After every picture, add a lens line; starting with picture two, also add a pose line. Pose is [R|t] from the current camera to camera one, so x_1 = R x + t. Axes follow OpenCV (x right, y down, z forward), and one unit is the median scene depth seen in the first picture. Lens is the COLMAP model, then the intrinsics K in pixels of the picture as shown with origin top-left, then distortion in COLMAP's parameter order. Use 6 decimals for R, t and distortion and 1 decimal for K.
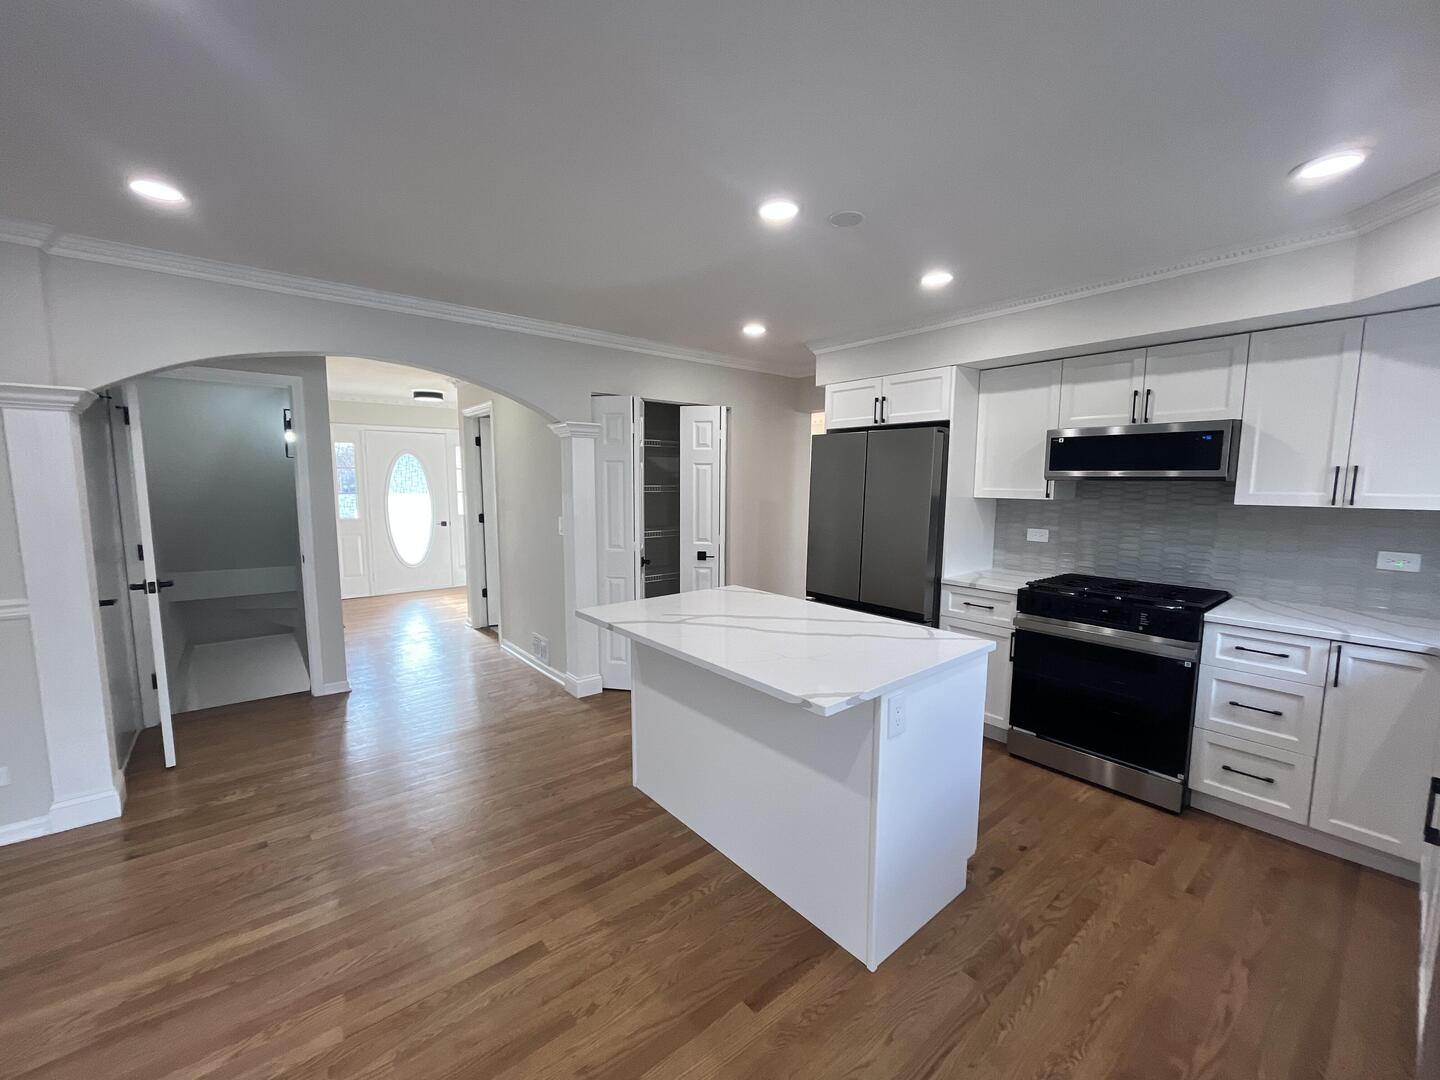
lens RADIAL K [[579.0, 0, 716.8], [0, 579.0, 546.4], [0, 0, 1]] dist [0.000347, -0.000007]
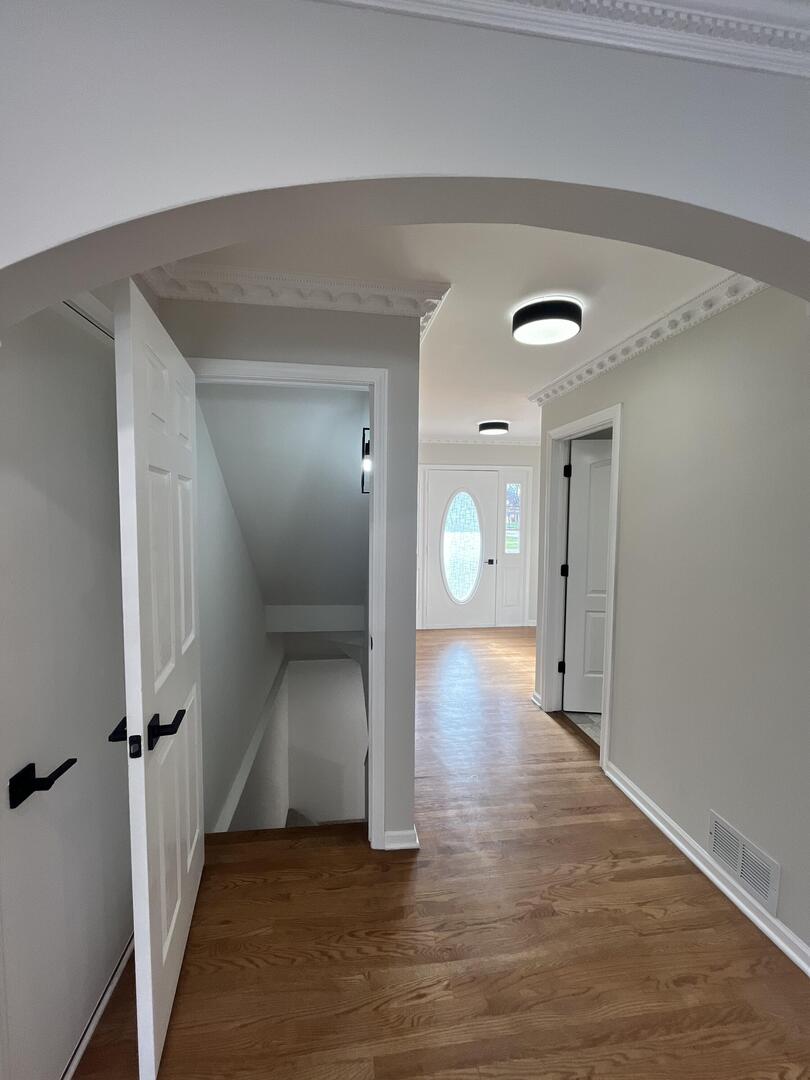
lens RADIAL K [[434.3, 0, 405.0], [0, 434.3, 540.0], [0, 0, 1]] dist [0.000347, -0.000007]
pose [[0.855287, 0.034007, -0.517038, -0.383589], [-0.058486, 0.997803, -0.031118, -0.078807], [0.514844, 0.056854, 0.855397, 0.524454]]
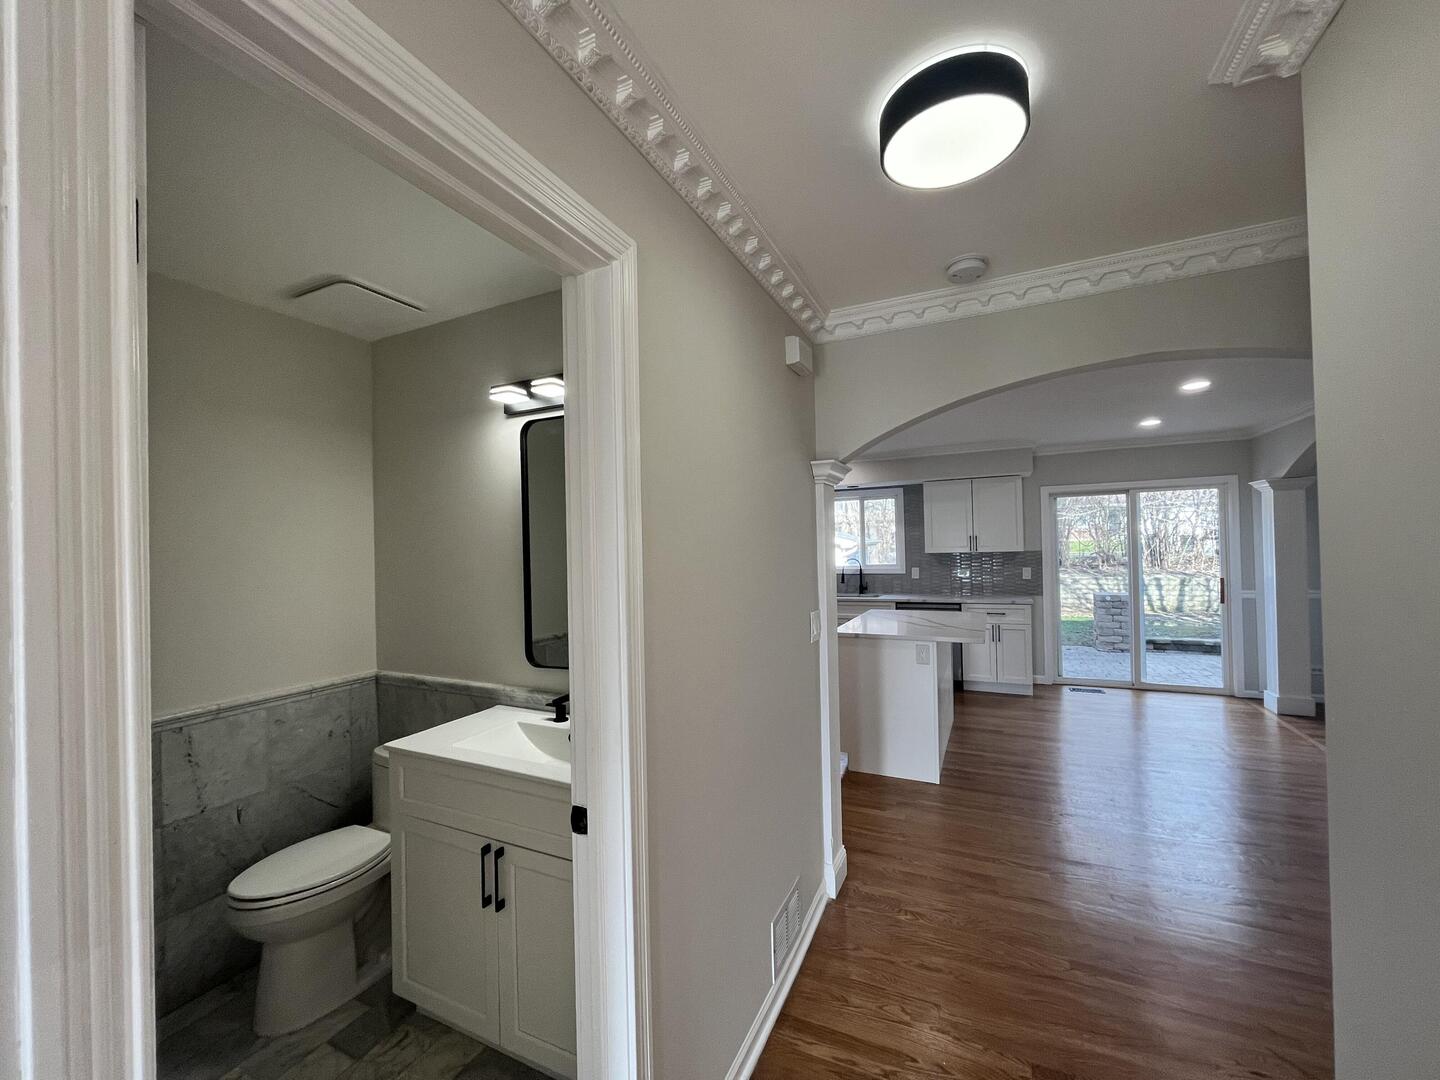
lens RADIAL K [[571.6, 0, 720.0], [0, 571.6, 540.0], [0, 0, 1]] dist [0.000935, 0.000101]
pose [[-0.425193, 0.013342, 0.905005, -0.695953], [0.123044, 0.991461, 0.043193, -0.148537], [-0.896700, 0.129721, -0.423203, 1.199897]]
